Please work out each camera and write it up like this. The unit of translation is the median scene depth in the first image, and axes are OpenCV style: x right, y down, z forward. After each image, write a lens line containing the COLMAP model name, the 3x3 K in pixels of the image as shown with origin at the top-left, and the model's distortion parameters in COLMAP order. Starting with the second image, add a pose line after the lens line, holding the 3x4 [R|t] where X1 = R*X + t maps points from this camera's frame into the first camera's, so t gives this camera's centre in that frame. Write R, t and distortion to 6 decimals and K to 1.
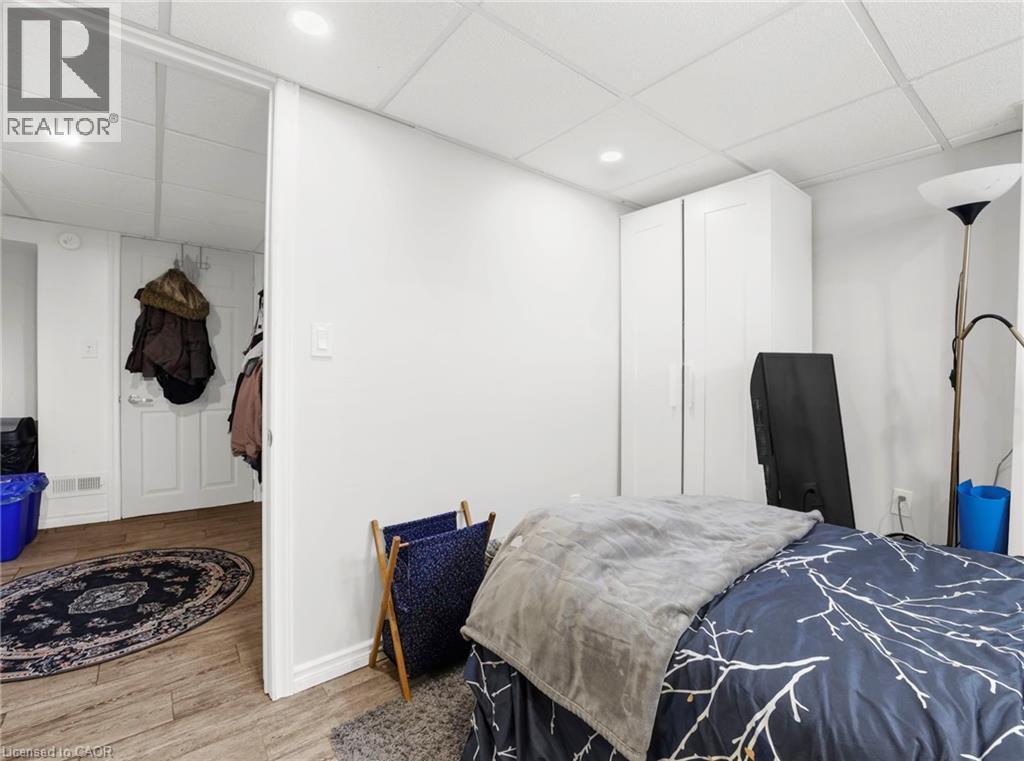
lens RADIAL K [[456.6, 0, 512.0], [0, 456.6, 380.5], [0, 0, 1]] dist [-0.026972, 0.008447]
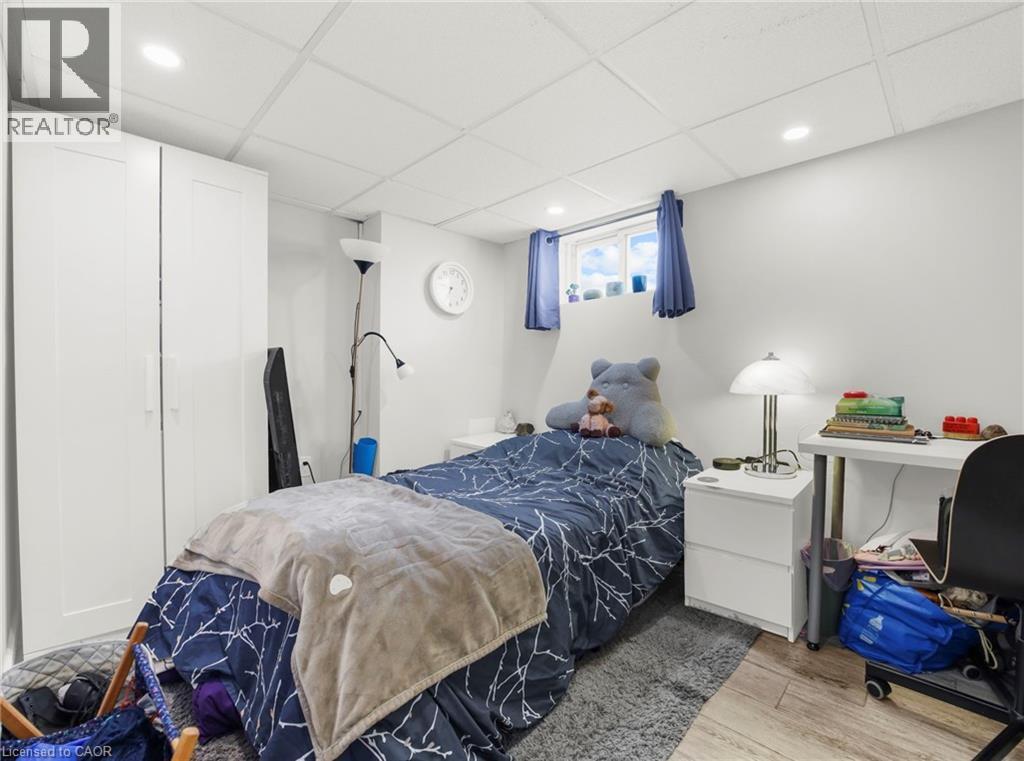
lens RADIAL K [[448.1, 0, 522.1], [0, 448.1, 379.7], [0, 0, 1]] dist [-0.023281, 0.008524]
pose [[-0.114458, -0.024299, 0.993131, -0.638081], [0.012233, 0.999591, 0.025867, -0.009220], [-0.993353, 0.015109, -0.114113, 0.643122]]
